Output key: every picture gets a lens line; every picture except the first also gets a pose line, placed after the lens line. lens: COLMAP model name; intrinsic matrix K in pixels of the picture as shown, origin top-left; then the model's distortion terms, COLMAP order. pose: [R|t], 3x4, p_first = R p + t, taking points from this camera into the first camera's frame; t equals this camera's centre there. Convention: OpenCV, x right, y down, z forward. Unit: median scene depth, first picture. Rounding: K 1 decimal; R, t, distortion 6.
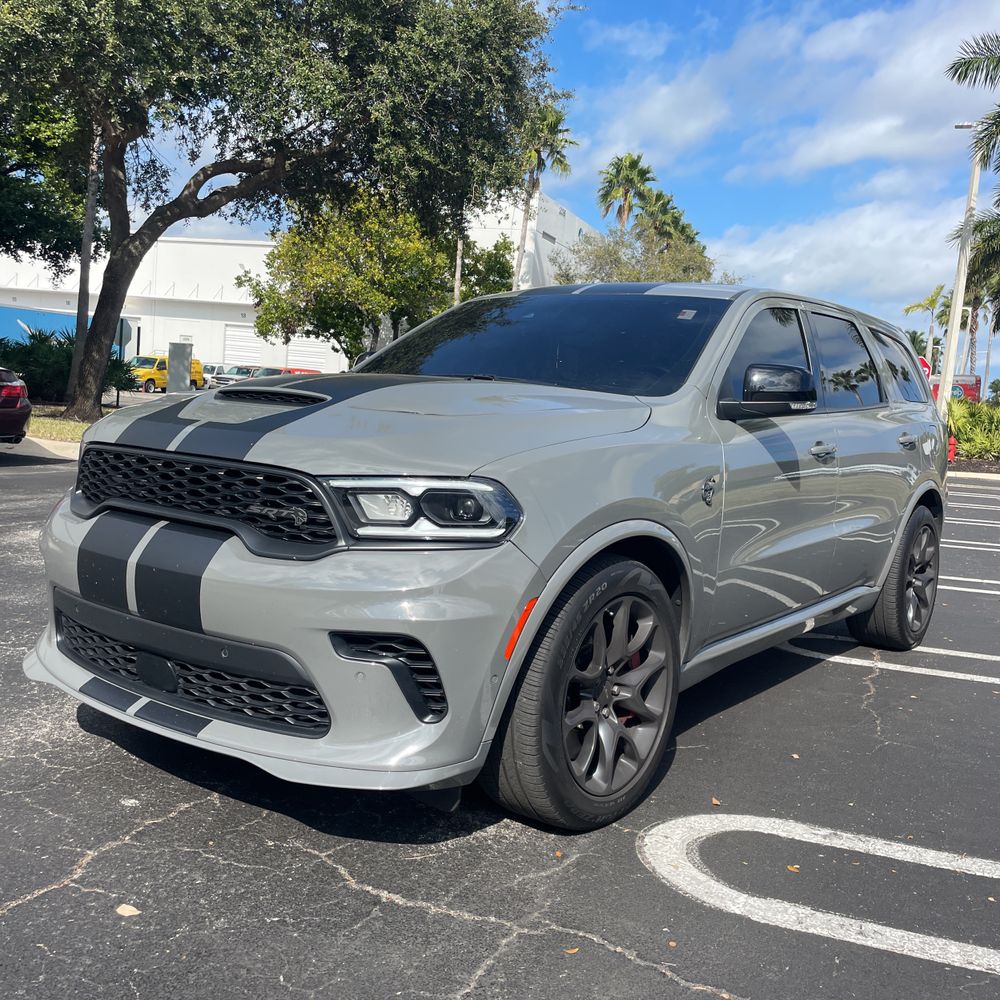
lens RADIAL K [[1003.3, 0, 508.7], [0, 1003.3, 501.9], [0, 0, 1]] dist [0.024879, 0.000000]
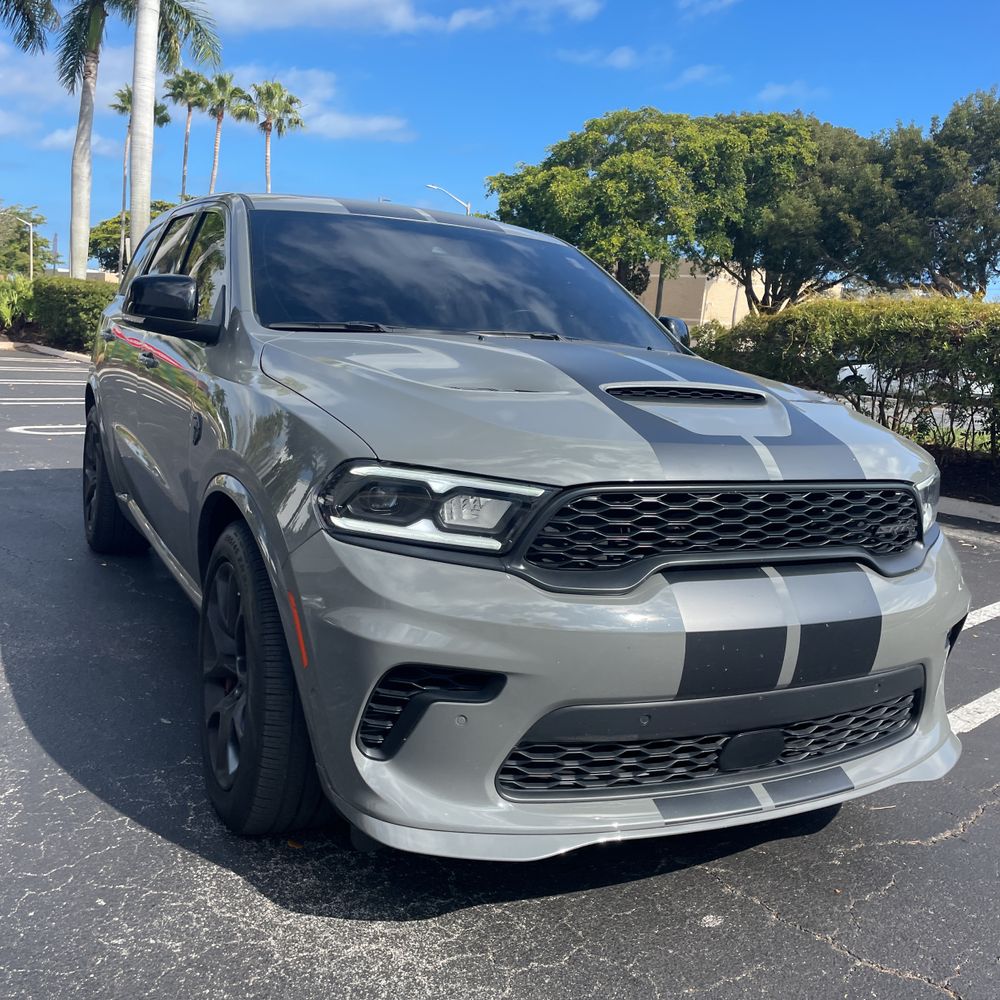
lens RADIAL K [[1003.3, 0, 505.2], [0, 1003.3, 496.2], [0, 0, 1]] dist [0.024879, 0.000000]
pose [[0.447976, -0.172789, 0.877190, -0.237102], [0.045332, 0.984274, 0.170732, -0.038499], [-0.892896, -0.036719, 0.448764, 0.173708]]
